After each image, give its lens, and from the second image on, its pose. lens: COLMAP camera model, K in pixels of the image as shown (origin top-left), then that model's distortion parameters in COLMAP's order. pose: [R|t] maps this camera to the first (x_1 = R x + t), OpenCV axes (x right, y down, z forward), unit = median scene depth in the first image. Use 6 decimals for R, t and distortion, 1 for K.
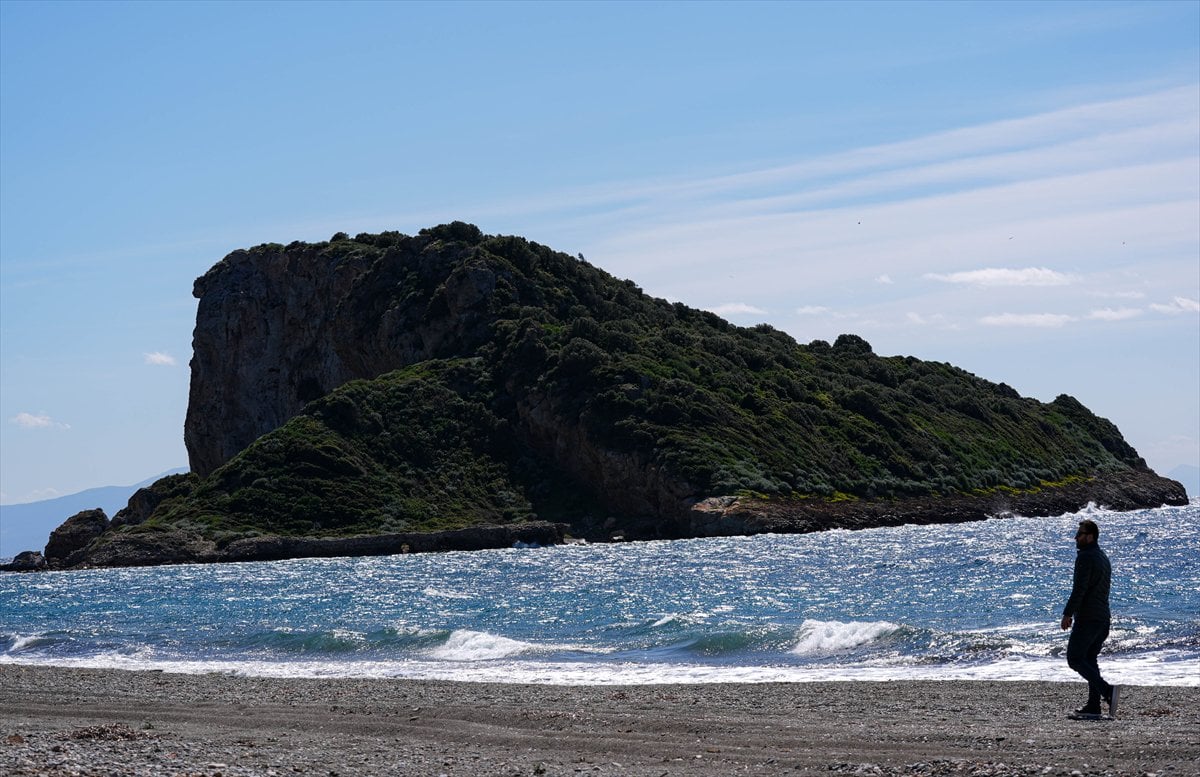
lens RADIAL K [[3019.4, 0, 600.0], [0, 3019.4, 388.5], [0, 0, 1]] dist [-0.195441, -0.351742]
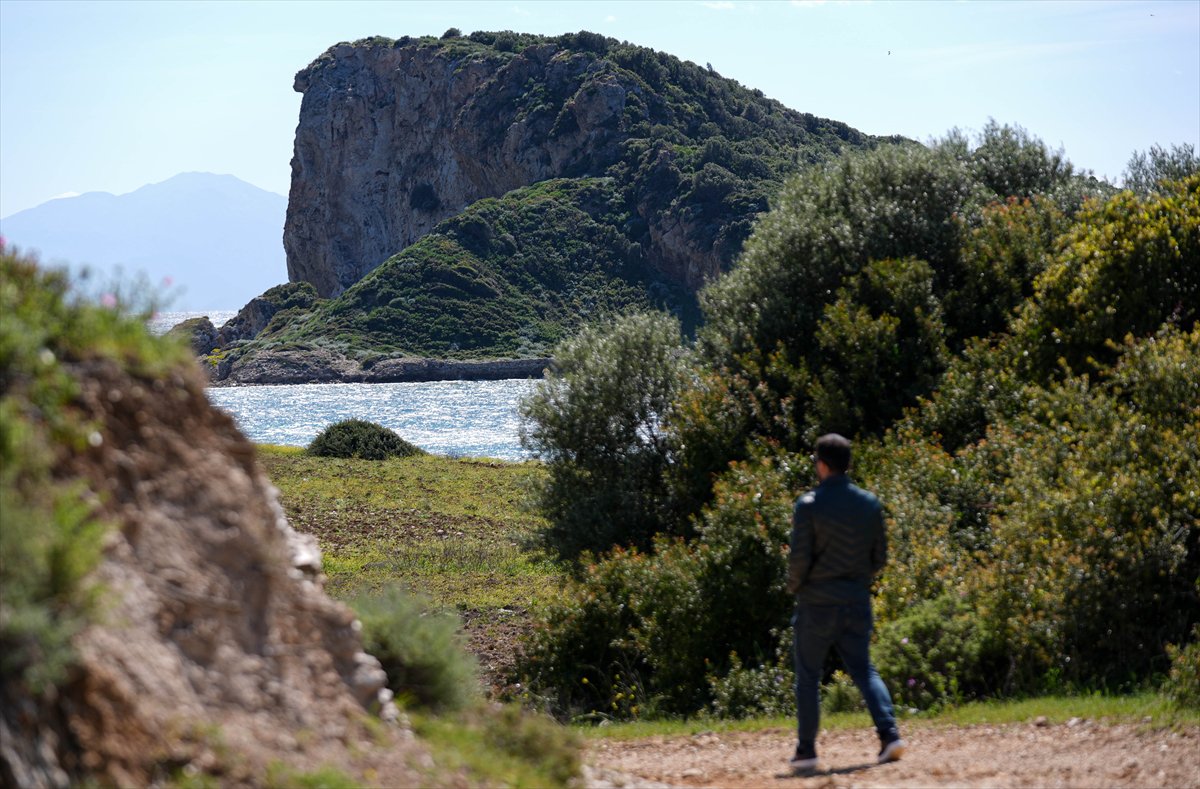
lens RADIAL K [[4273.3, 0, 600.0], [0, 4273.3, 394.5], [0, 0, 1]] dist [0.131086, 0.619719]
pose [[0.999636, 0.025061, -0.009989, -0.028239], [-0.024301, 0.997248, 0.070037, -0.038532], [0.011717, -0.069769, 0.997494, -0.418407]]
